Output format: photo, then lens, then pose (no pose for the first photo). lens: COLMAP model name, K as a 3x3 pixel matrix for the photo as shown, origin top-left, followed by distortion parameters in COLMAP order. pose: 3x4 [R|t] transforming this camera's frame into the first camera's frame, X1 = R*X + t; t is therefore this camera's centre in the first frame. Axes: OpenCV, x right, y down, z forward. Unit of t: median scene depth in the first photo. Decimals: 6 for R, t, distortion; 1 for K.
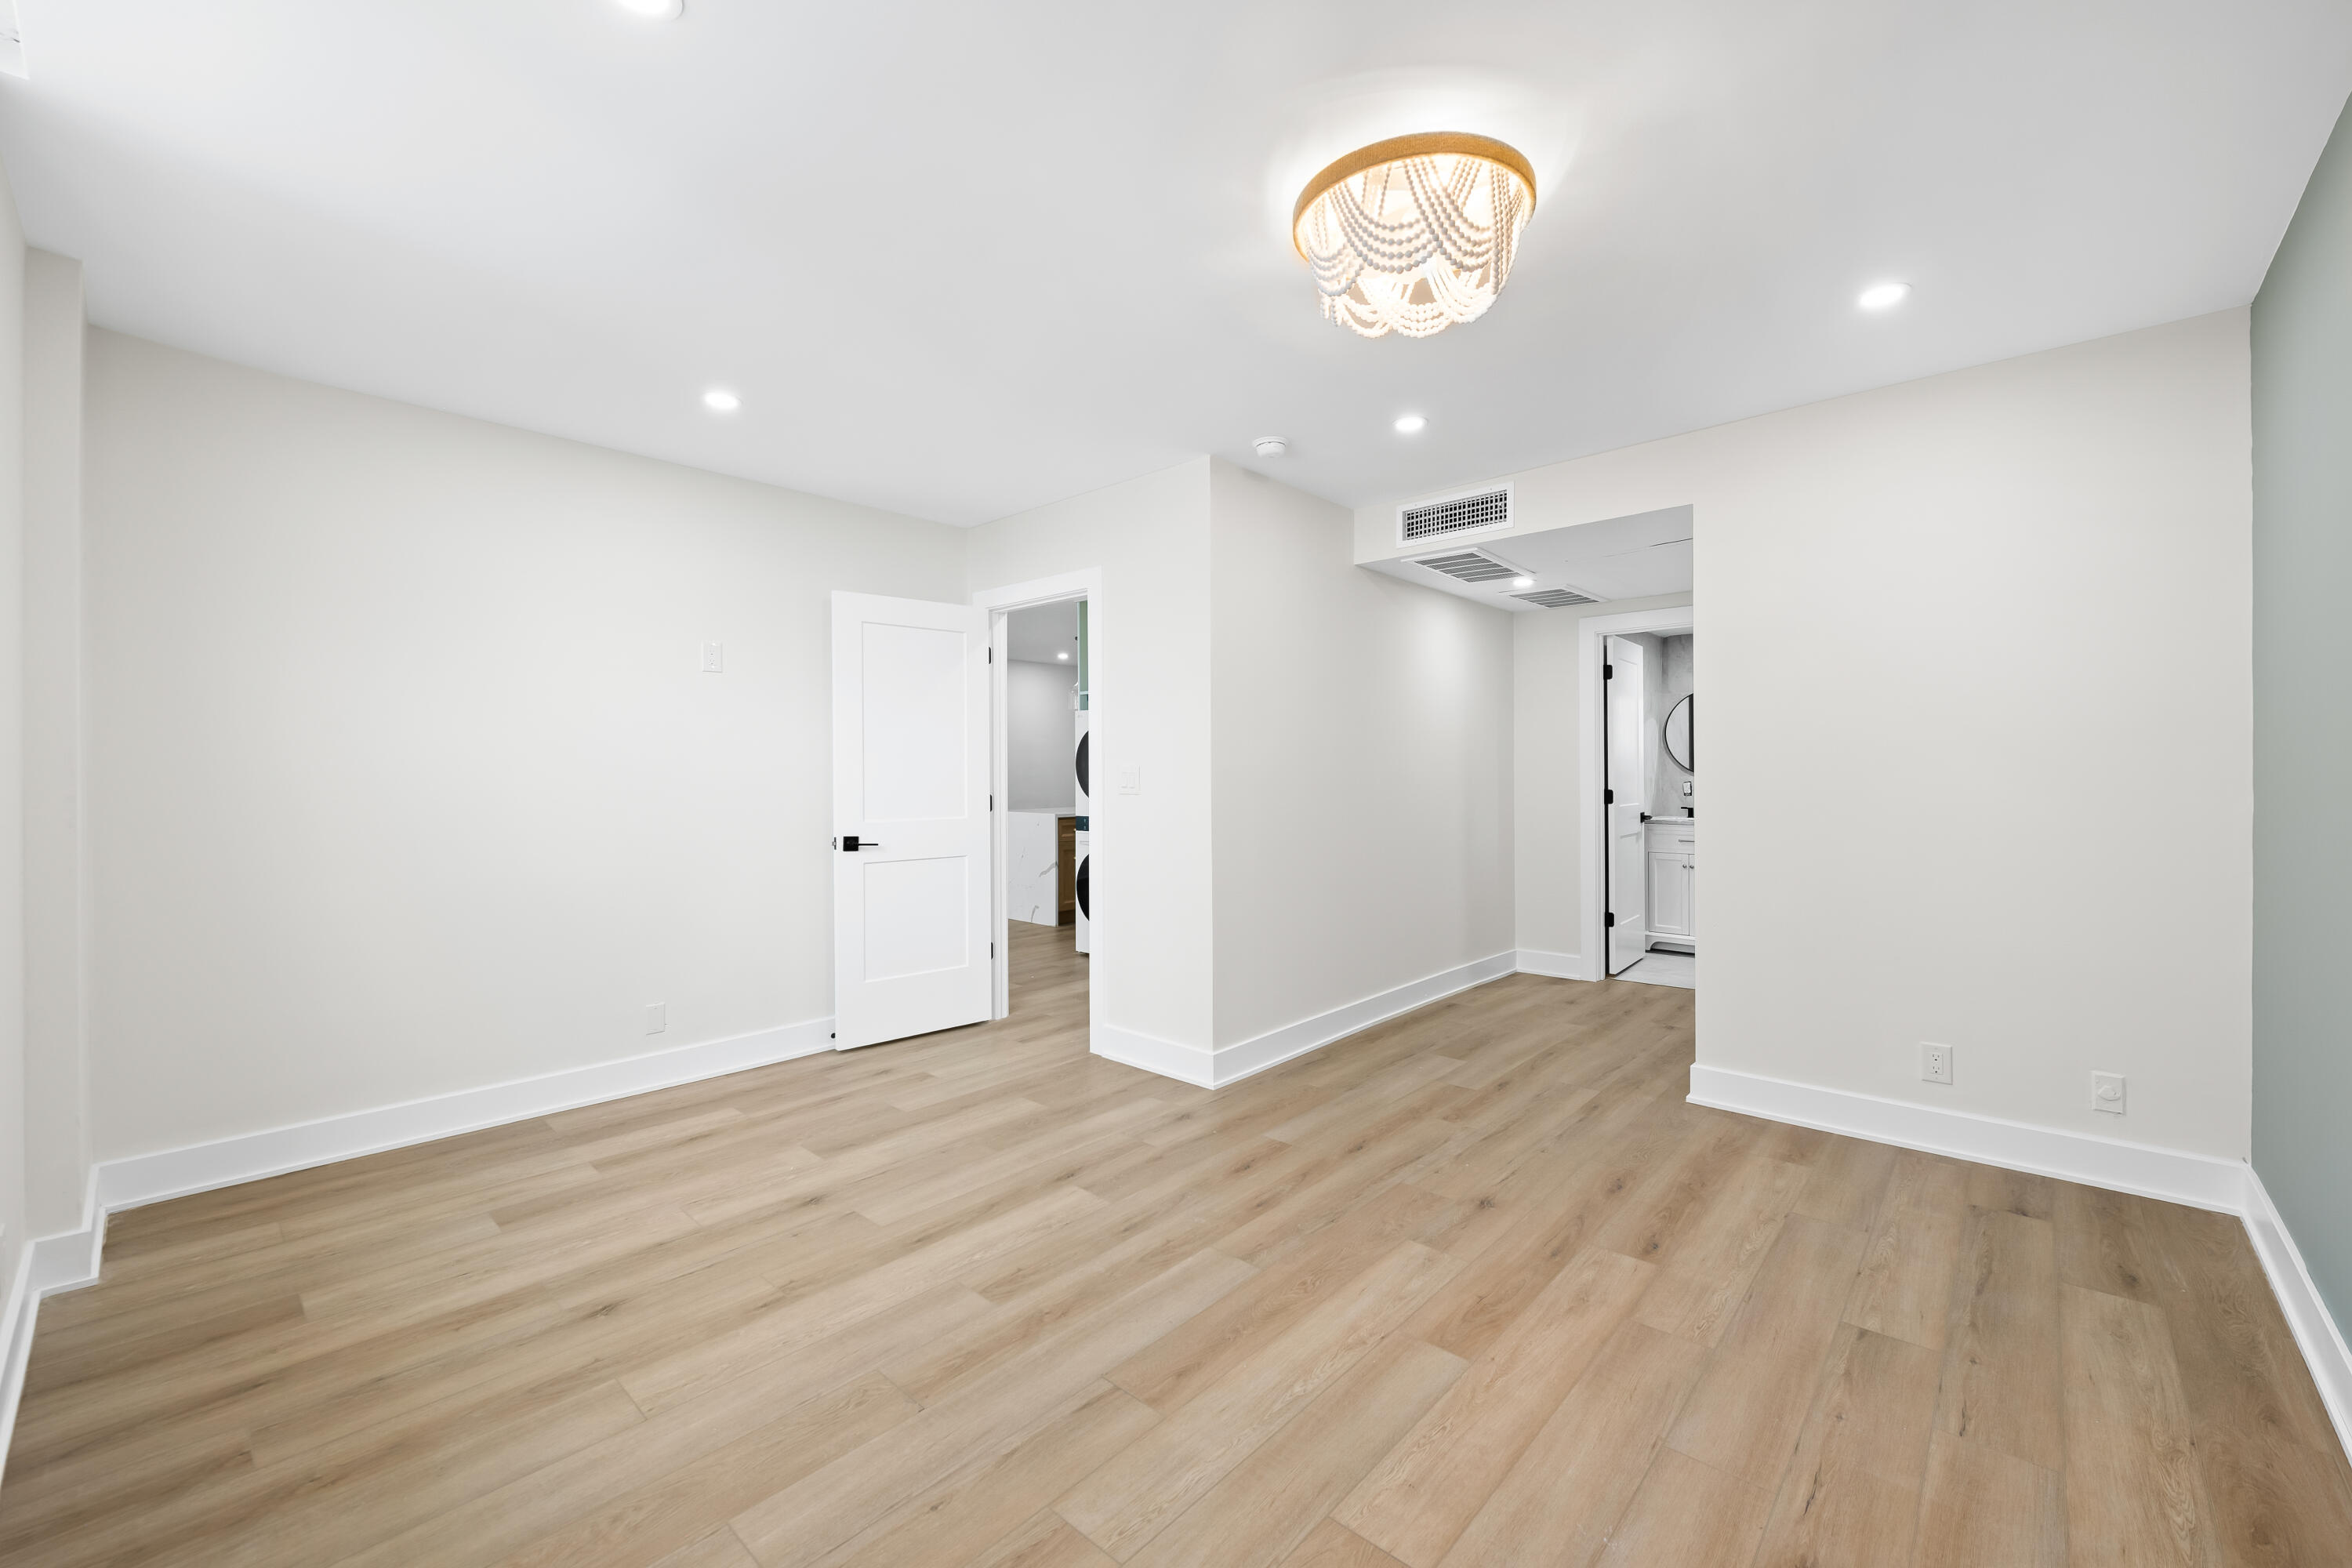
lens RADIAL K [[941.1, 0, 1180.9], [0, 941.1, 777.3], [0, 0, 1]] dist [-0.000200, -0.004026]
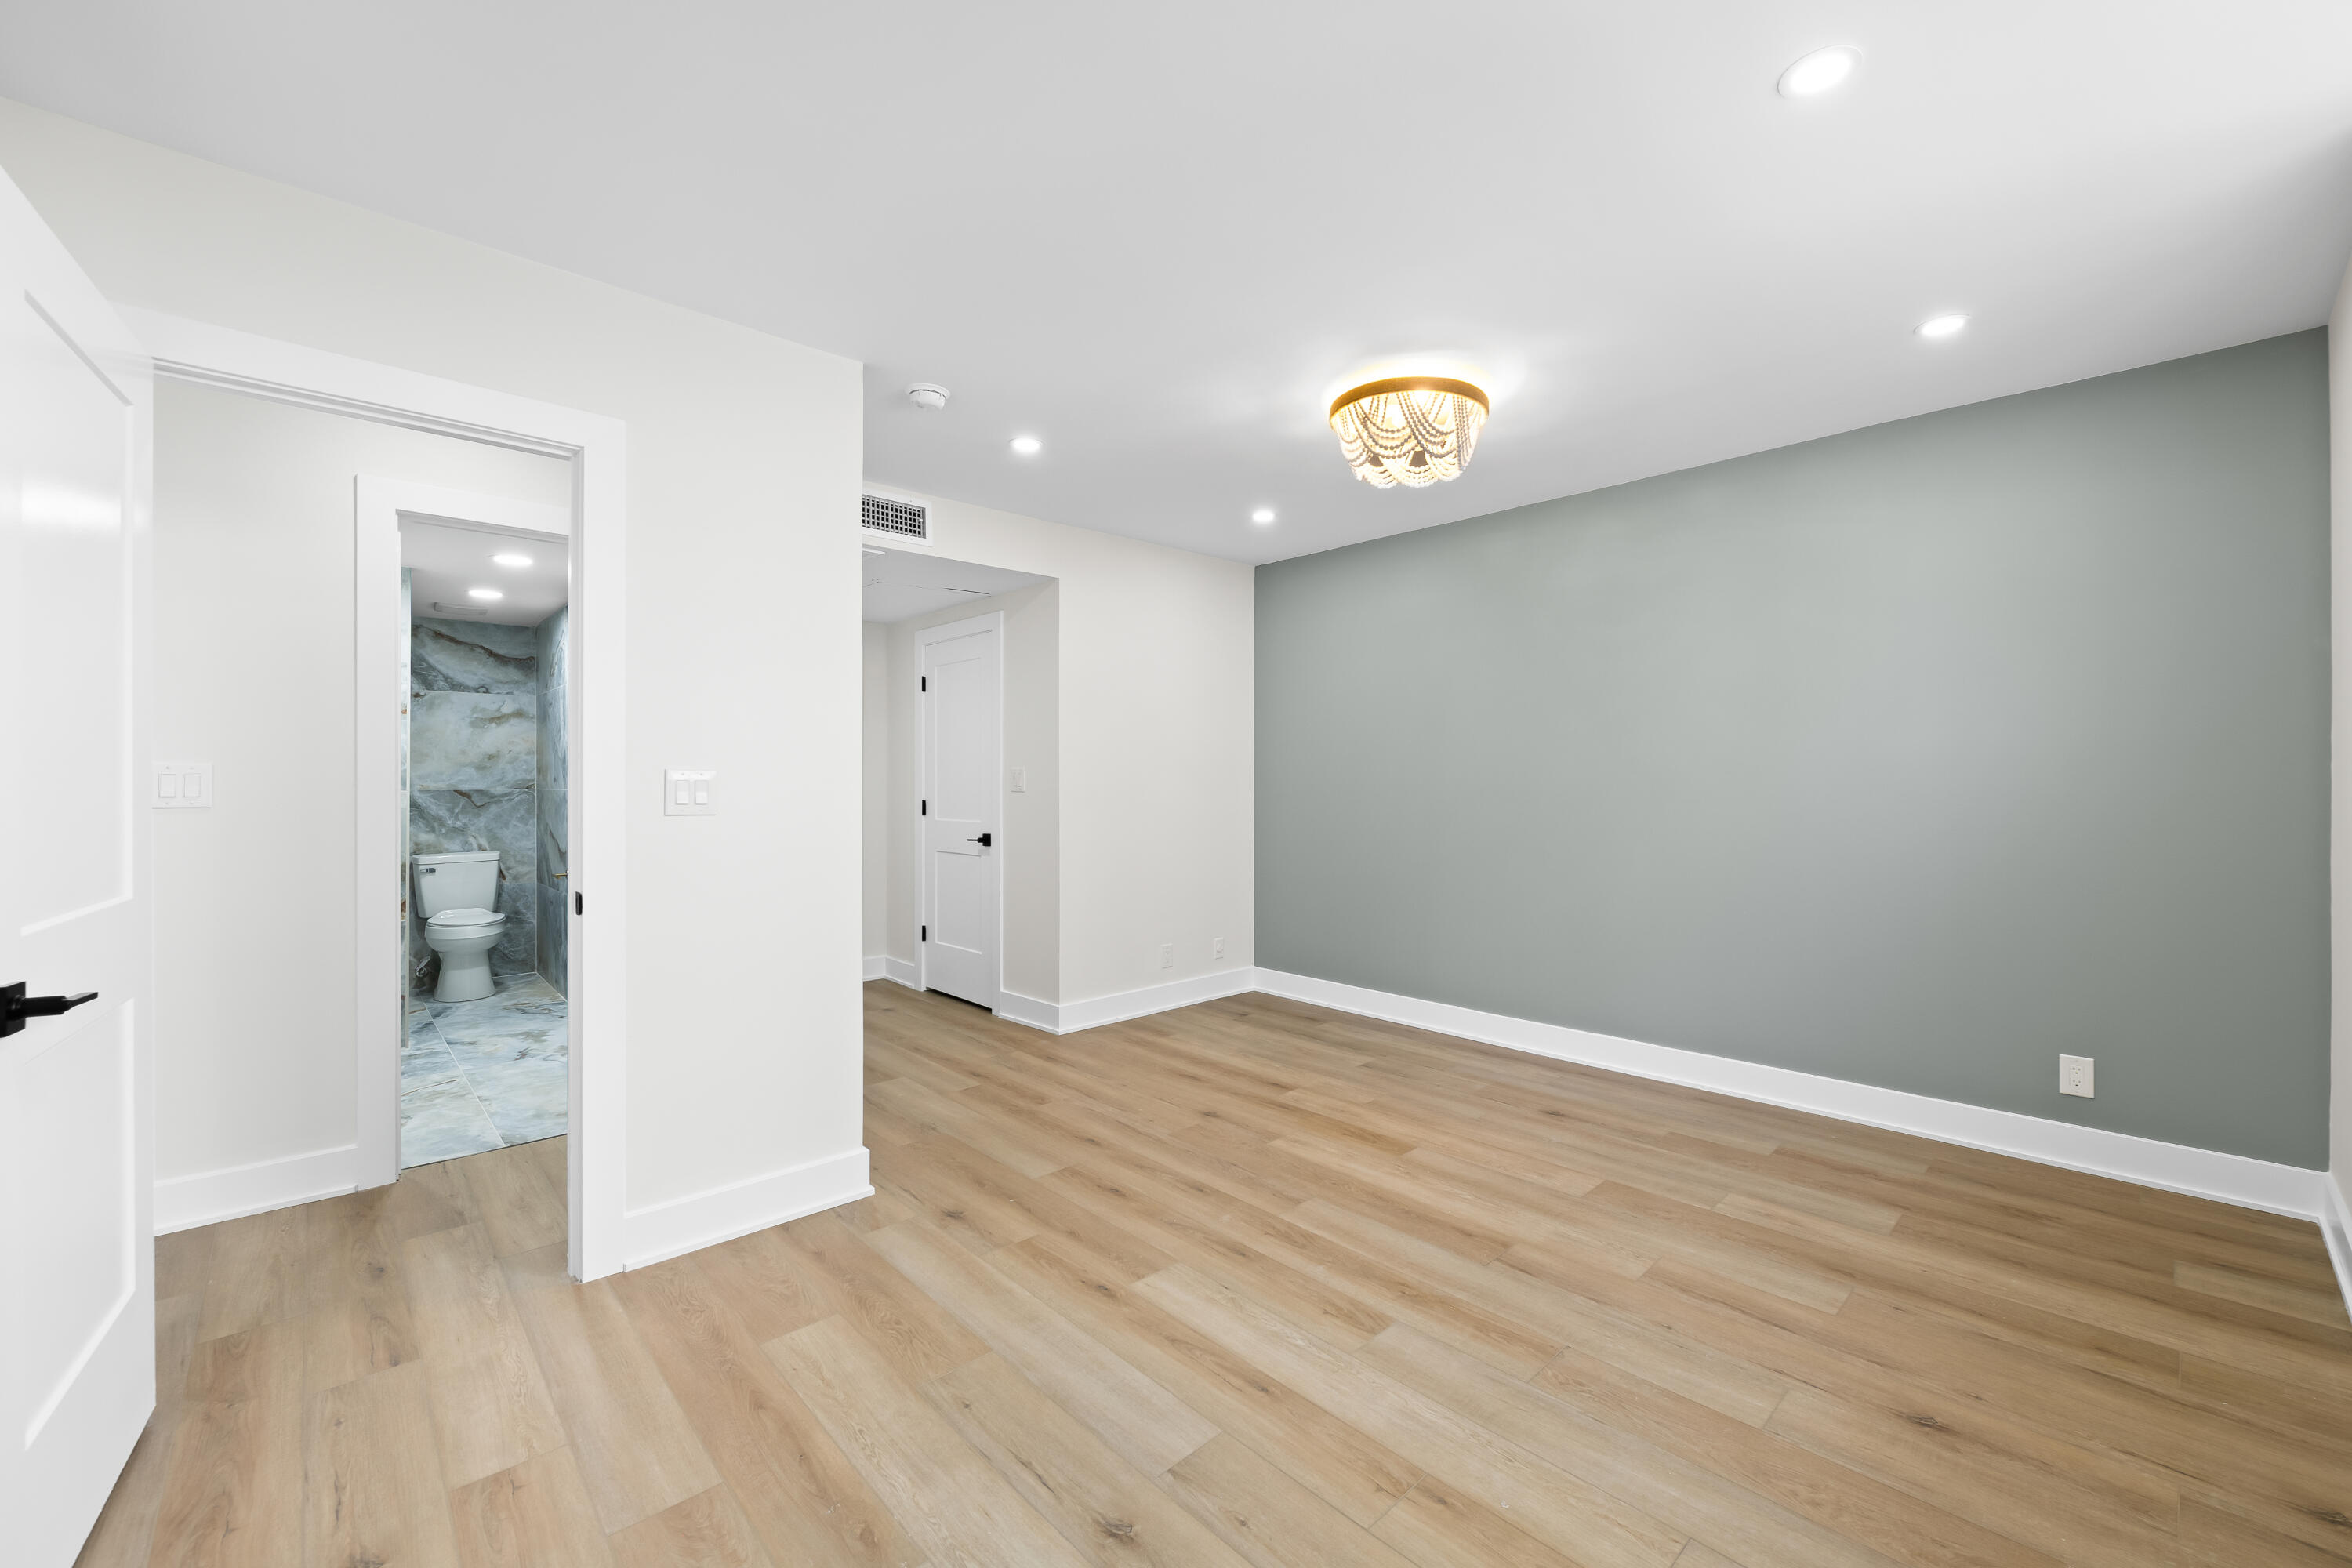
lens RADIAL K [[941.1, 0, 1180.9], [0, 941.1, 777.3], [0, 0, 1]] dist [-0.000200, -0.004026]
pose [[0.080259, 0.007280, 0.996747, -1.011863], [0.008812, 0.999929, -0.008013, -0.003880], [-0.996735, 0.009427, 0.080189, 0.959927]]
